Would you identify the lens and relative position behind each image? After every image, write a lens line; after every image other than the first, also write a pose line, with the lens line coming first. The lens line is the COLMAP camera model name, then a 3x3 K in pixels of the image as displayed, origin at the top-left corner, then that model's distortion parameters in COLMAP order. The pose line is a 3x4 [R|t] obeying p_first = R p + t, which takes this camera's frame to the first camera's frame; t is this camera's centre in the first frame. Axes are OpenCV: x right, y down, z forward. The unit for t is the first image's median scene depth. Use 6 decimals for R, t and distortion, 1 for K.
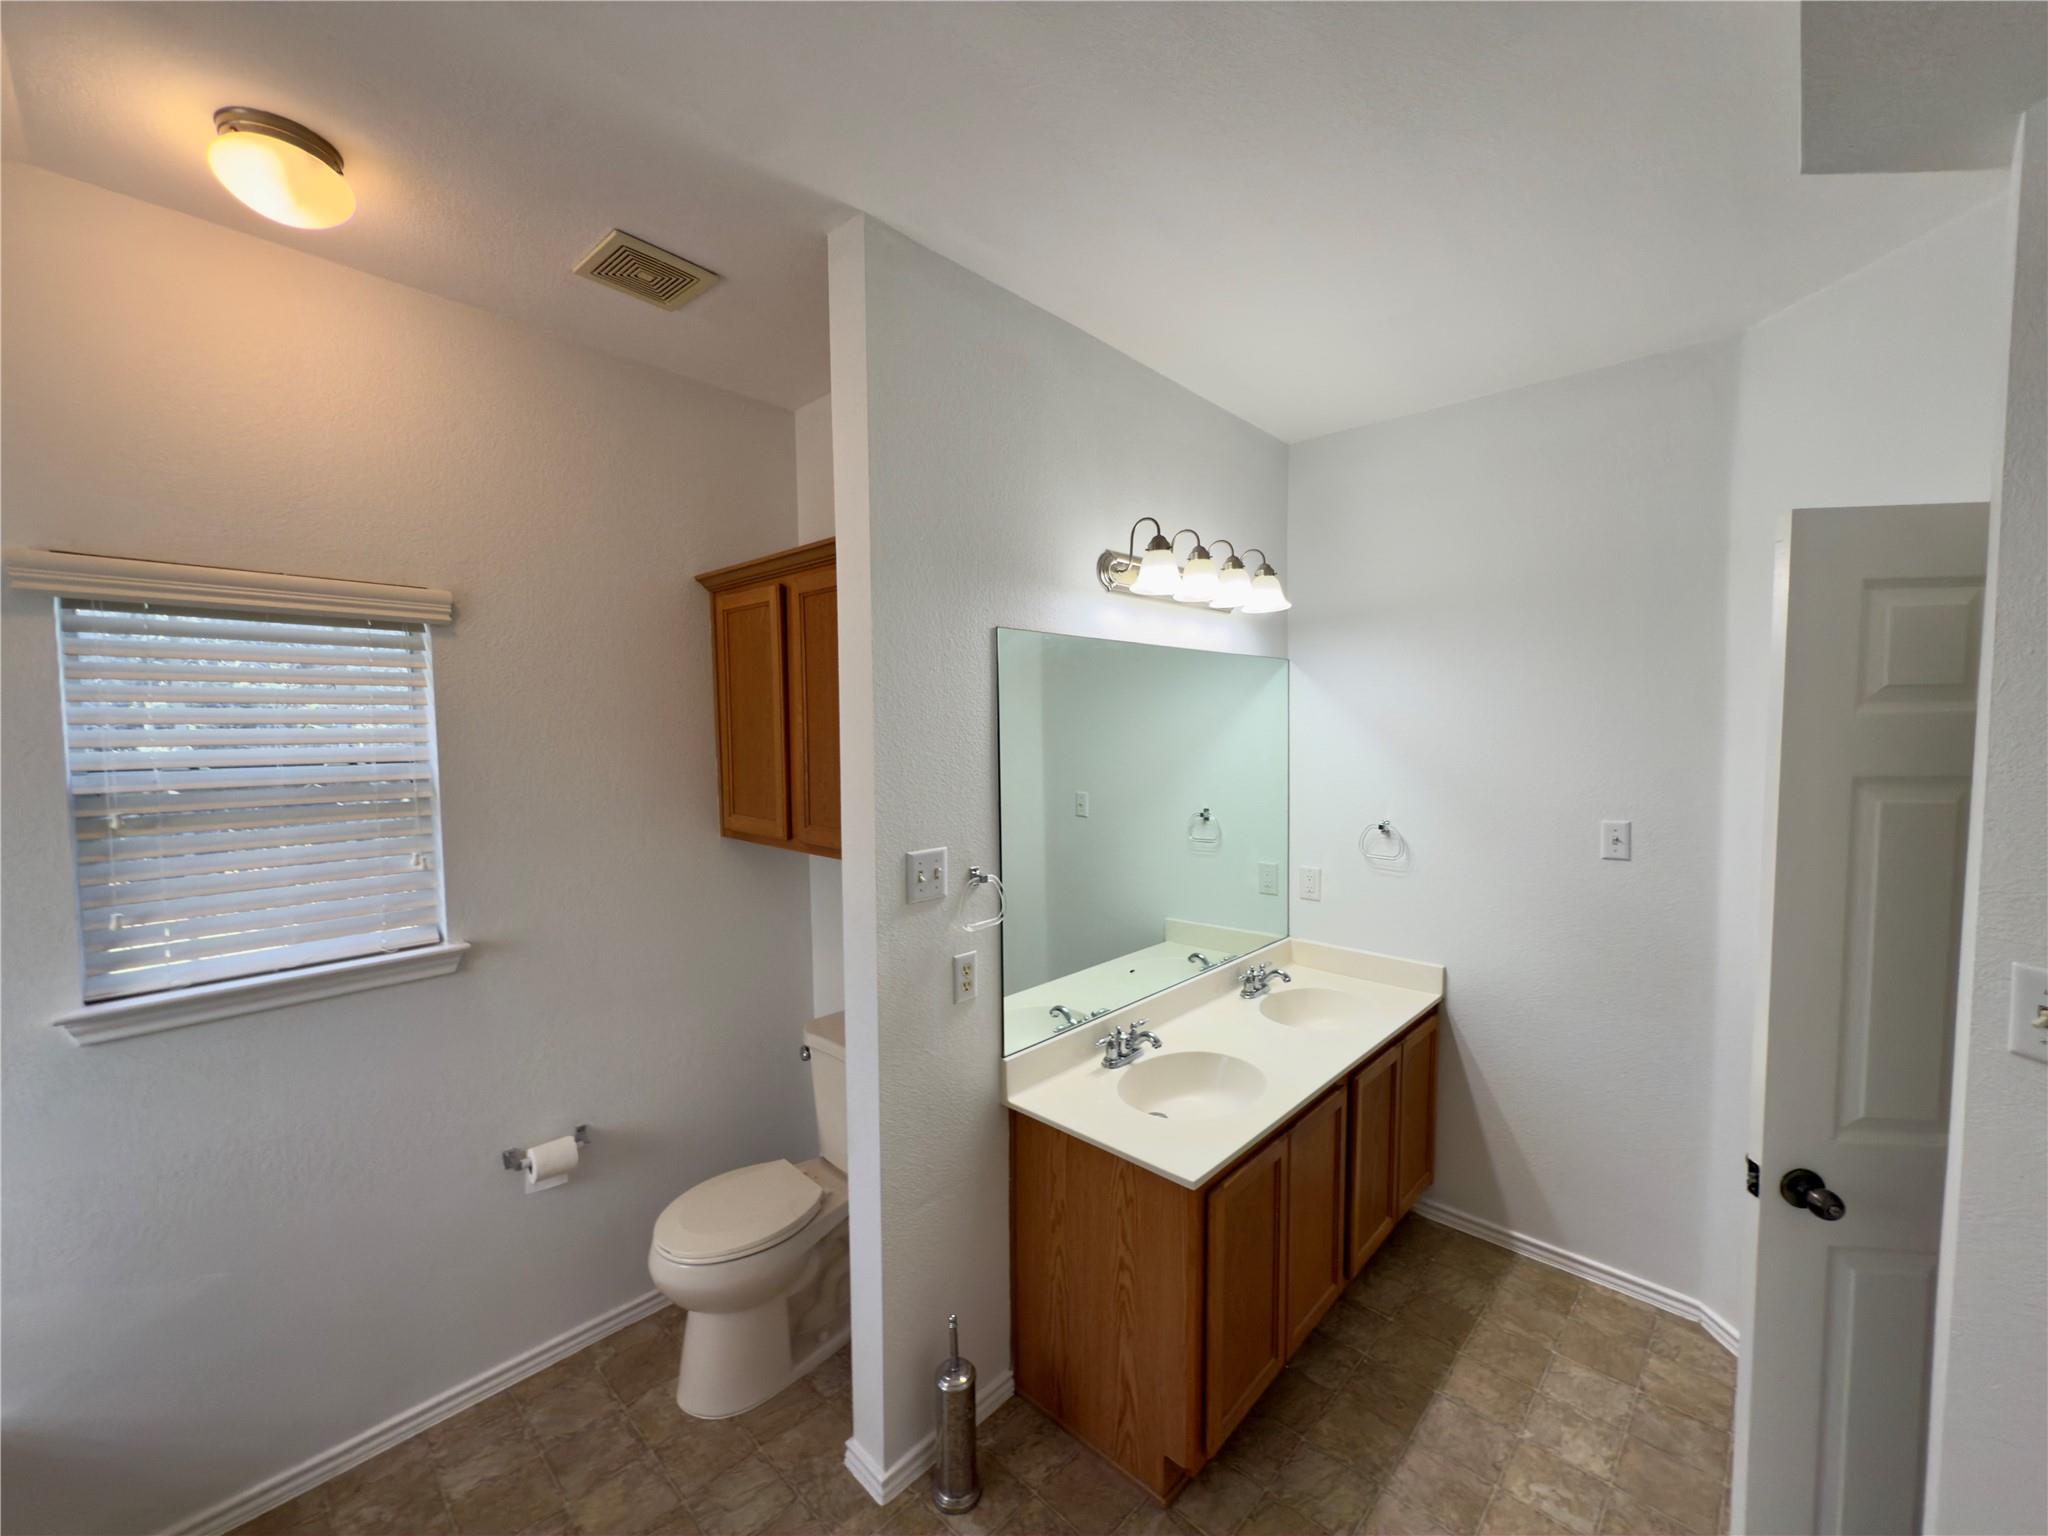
lens RADIAL K [[813.0, 0, 1028.7], [0, 813.0, 776.7], [0, 0, 1]] dist [0.000965, 0.000488]
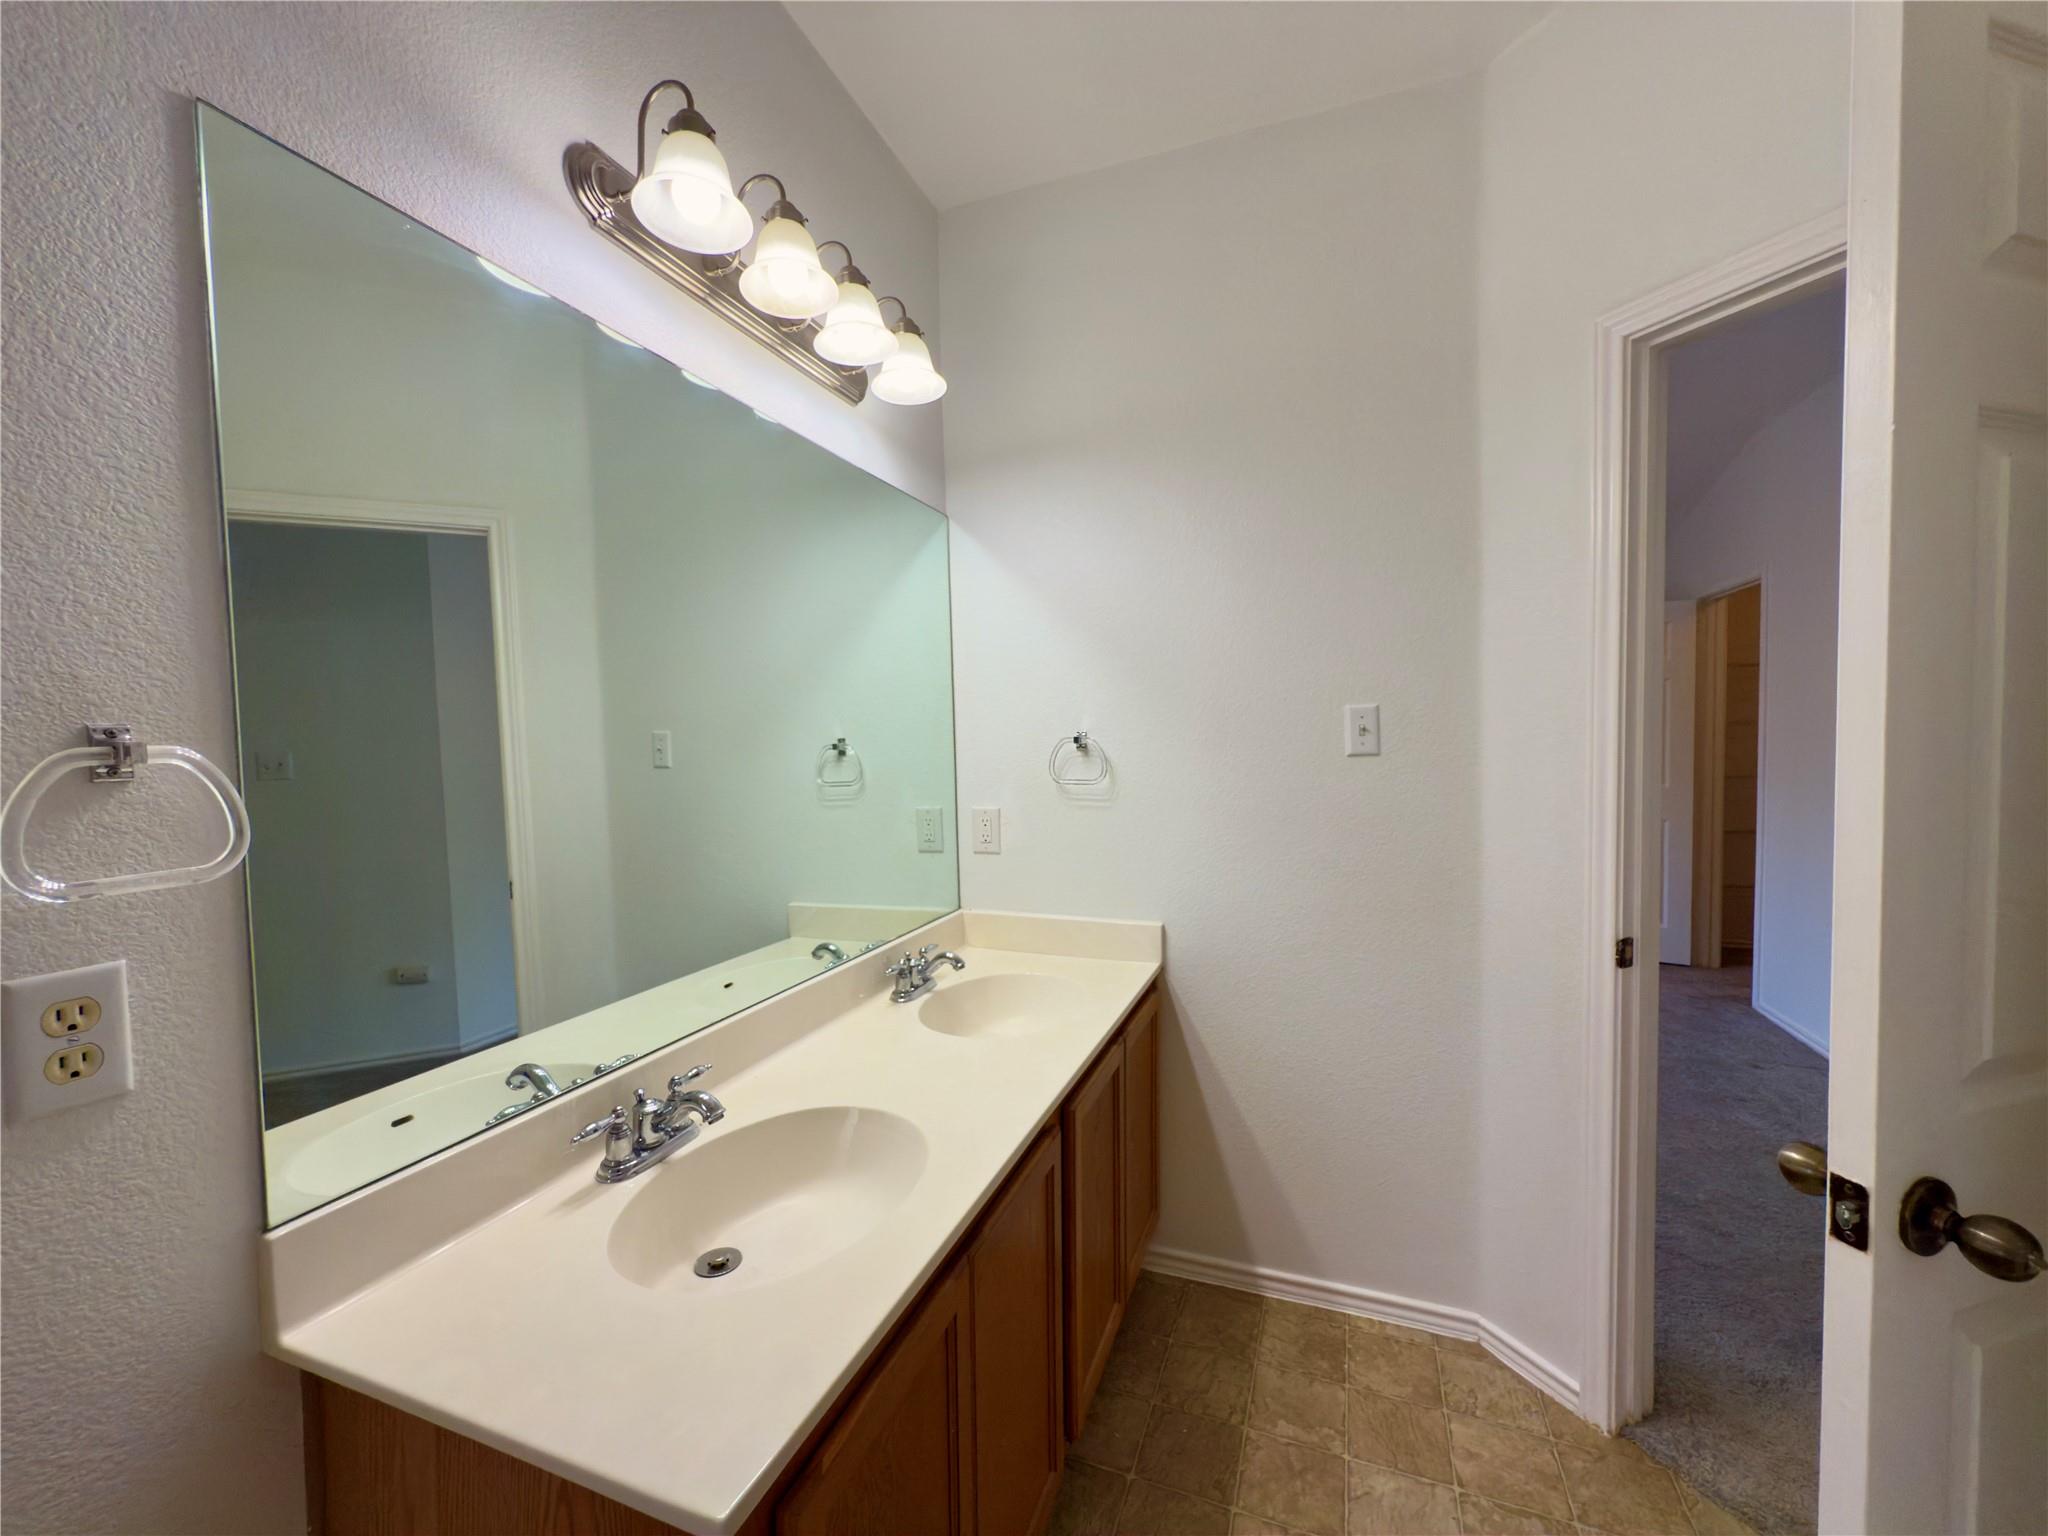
lens RADIAL K [[813.0, 0, 1028.7], [0, 813.0, 776.7], [0, 0, 1]] dist [0.000965, 0.000488]
pose [[0.921902, -0.024942, 0.386619, 0.132839], [0.033777, 0.999300, -0.016072, 0.121827], [-0.385948, 0.027876, 0.922099, 0.410488]]
